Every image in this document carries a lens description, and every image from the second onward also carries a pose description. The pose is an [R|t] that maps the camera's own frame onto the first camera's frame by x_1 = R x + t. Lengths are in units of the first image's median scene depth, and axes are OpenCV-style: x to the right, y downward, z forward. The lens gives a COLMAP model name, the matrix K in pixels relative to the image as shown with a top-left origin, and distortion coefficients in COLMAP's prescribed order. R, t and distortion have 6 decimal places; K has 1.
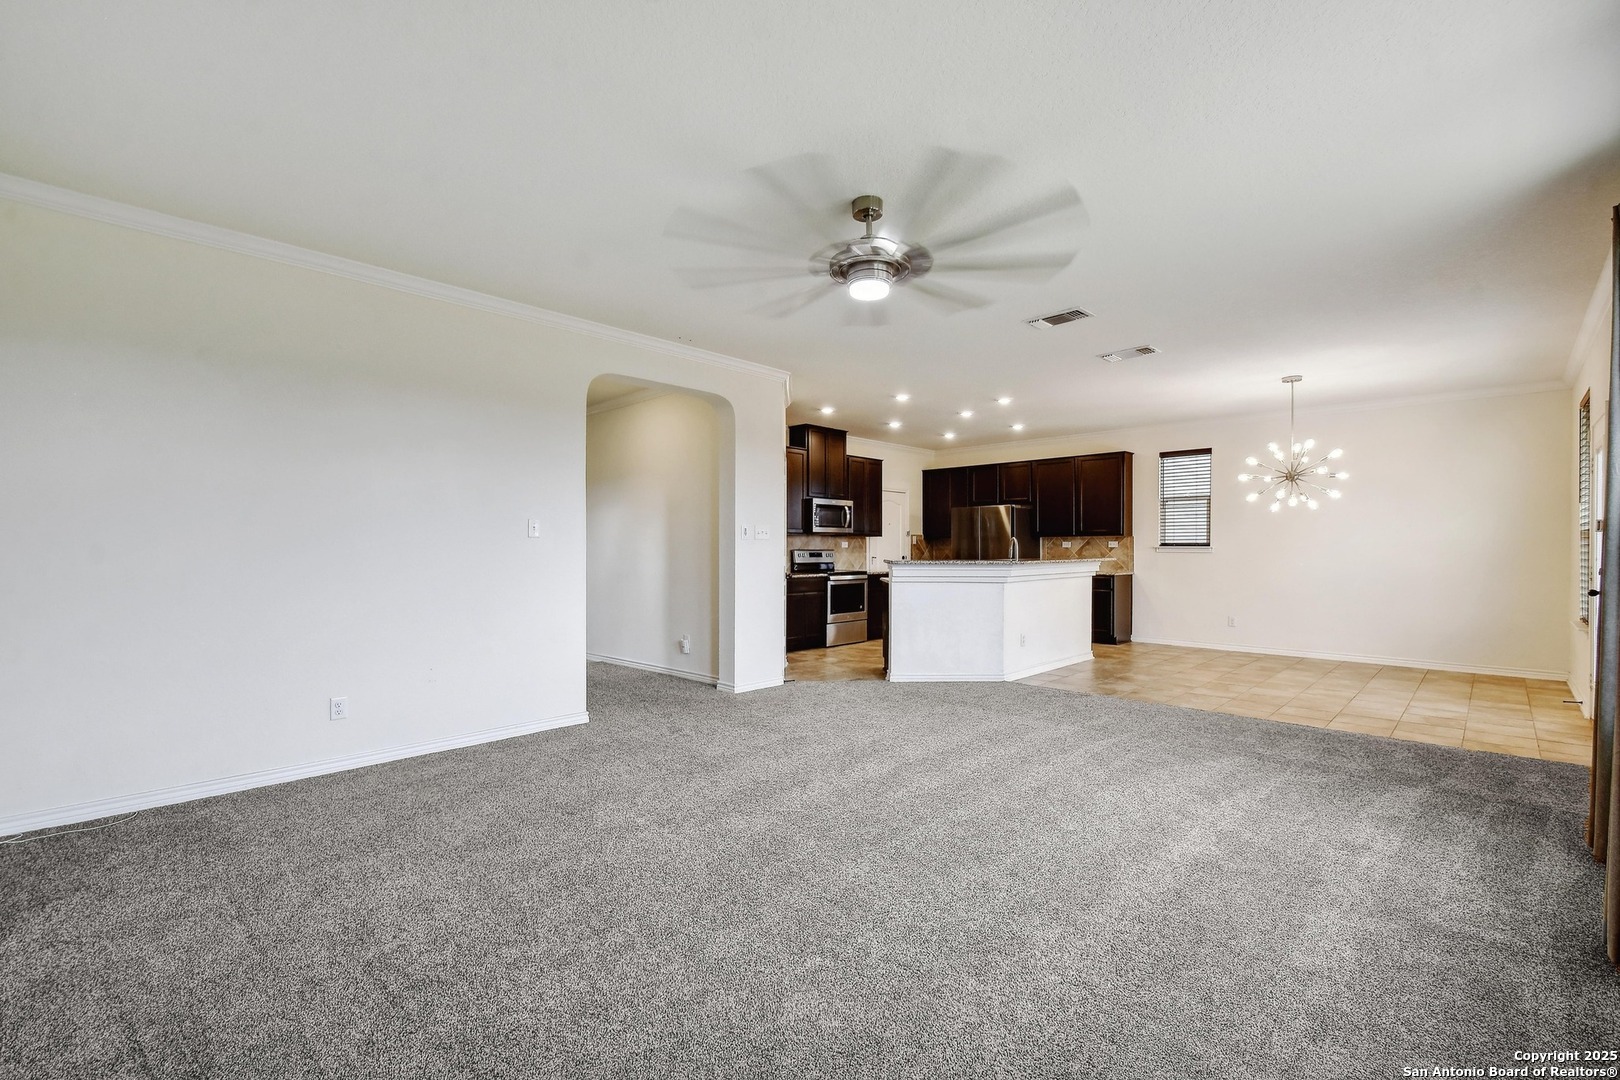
lens RADIAL K [[702.0, 0, 806.7], [0, 702.0, 551.8], [0, 0, 1]] dist [0.001224, -0.000055]
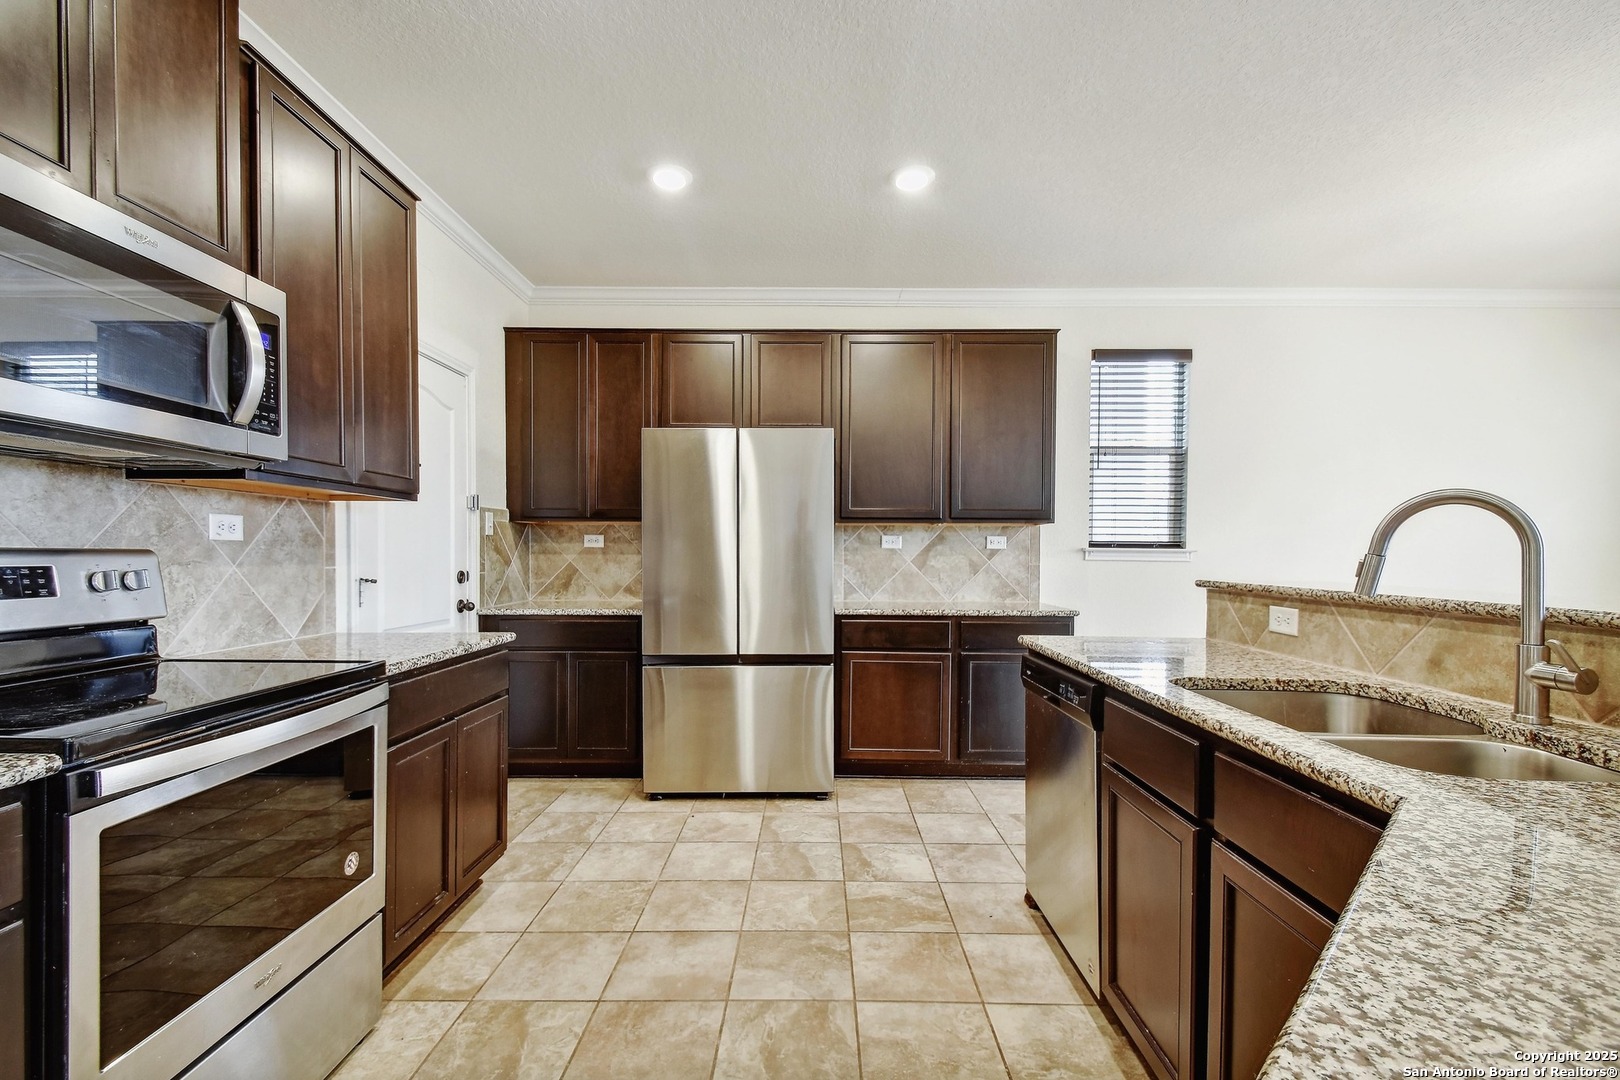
lens RADIAL K [[702.0, 0, 806.7], [0, 702.0, 551.8], [0, 0, 1]] dist [0.001224, -0.000055]
pose [[0.714190, 0.004621, 0.699937, 0.033363], [0.001162, 0.999969, -0.007786, -0.001386], [-0.699951, 0.006374, 0.714162, 0.761678]]
